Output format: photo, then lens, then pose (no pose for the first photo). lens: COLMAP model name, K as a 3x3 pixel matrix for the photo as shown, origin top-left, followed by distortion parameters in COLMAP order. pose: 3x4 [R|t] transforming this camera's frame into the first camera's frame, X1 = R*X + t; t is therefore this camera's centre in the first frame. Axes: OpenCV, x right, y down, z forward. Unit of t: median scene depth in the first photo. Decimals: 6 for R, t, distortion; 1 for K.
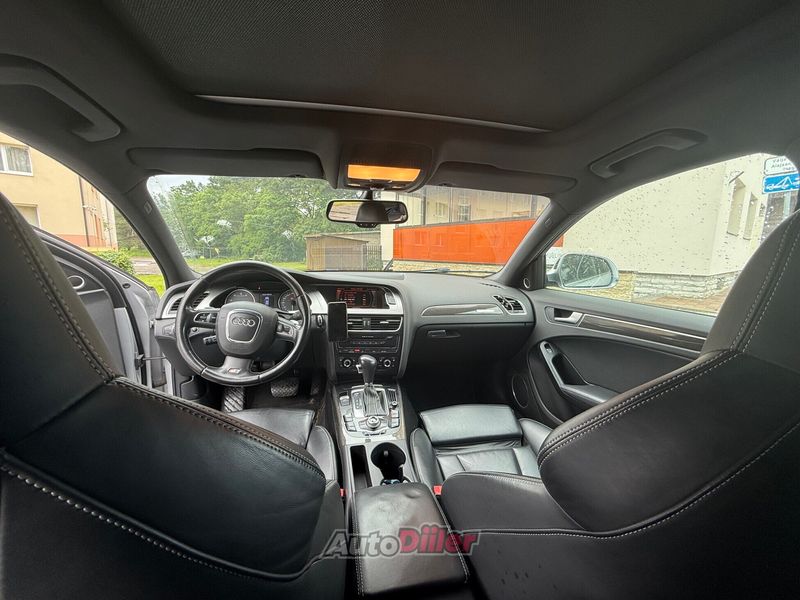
lens RADIAL K [[321.7, 0, 398.7], [0, 321.7, 301.3], [0, 0, 1]] dist [0.004123, 0.000246]
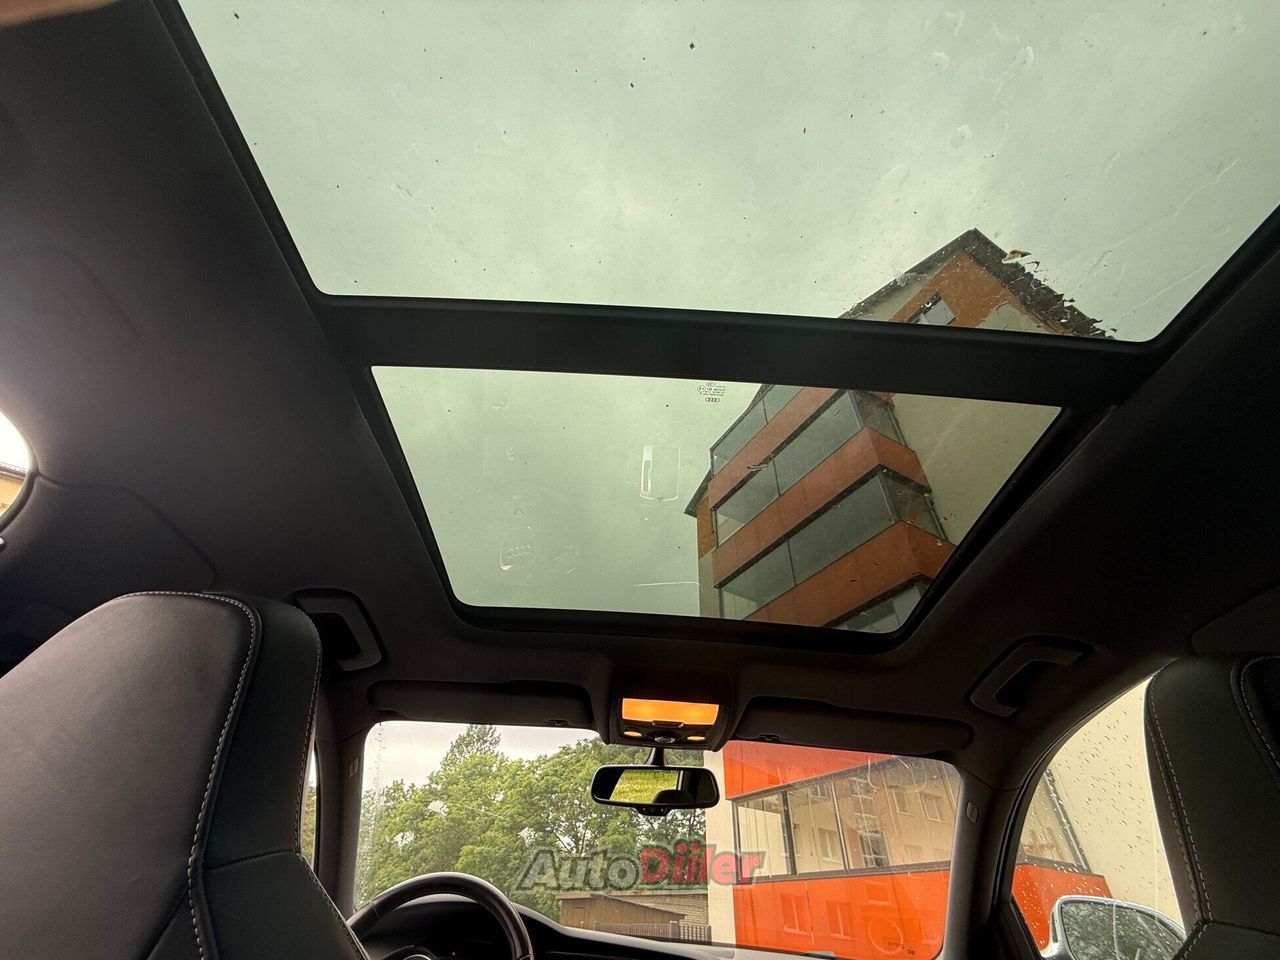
lens RADIAL K [[514.7, 0, 637.9], [0, 514.7, 482.1], [0, 0, 1]] dist [0.004123, 0.000246]
pose [[0.986544, -0.079054, -0.143115, 0.067409], [-0.060572, 0.636321, -0.769043, 0.133004], [0.151863, 0.767363, 0.622970, -0.111899]]
